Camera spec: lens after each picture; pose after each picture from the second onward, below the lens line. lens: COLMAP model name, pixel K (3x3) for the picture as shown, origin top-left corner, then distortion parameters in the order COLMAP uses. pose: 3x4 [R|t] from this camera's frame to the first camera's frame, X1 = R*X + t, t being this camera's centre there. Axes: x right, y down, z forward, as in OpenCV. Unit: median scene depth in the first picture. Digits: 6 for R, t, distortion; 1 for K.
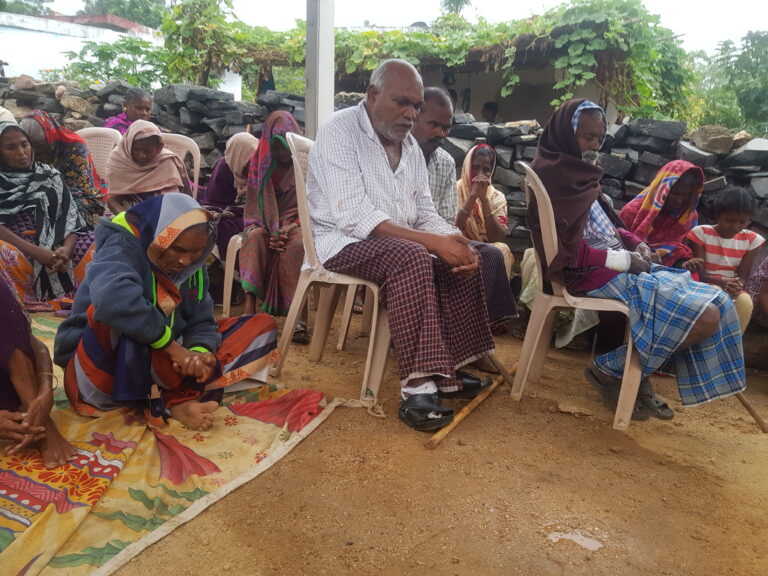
lens RADIAL K [[617.1, 0, 398.7], [0, 617.1, 288.7], [0, 0, 1]] dist [0.068056, -0.106770]
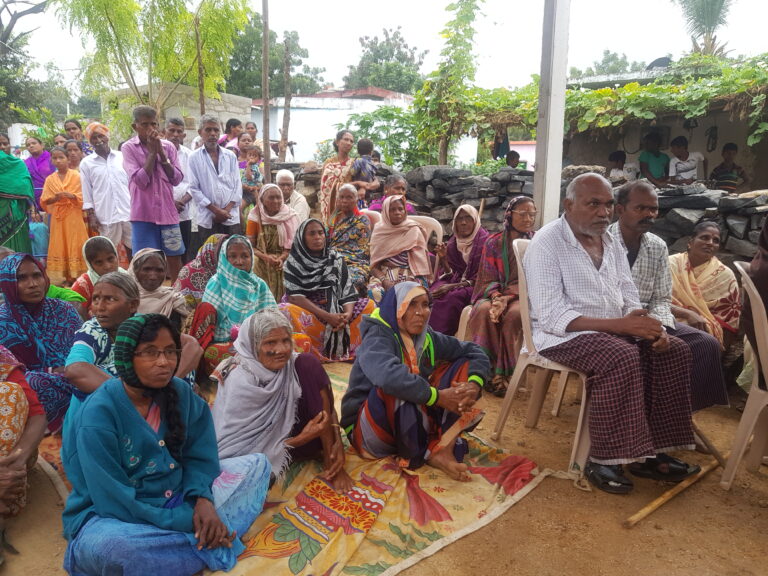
lens RADIAL K [[617.1, 0, 398.7], [0, 617.1, 288.7], [0, 0, 1]] dist [0.068056, -0.106770]
pose [[0.934774, 0.033601, -0.353651, 0.038380], [-0.050290, 0.998007, -0.038105, -0.092754], [0.351666, 0.053404, 0.934601, -0.196943]]
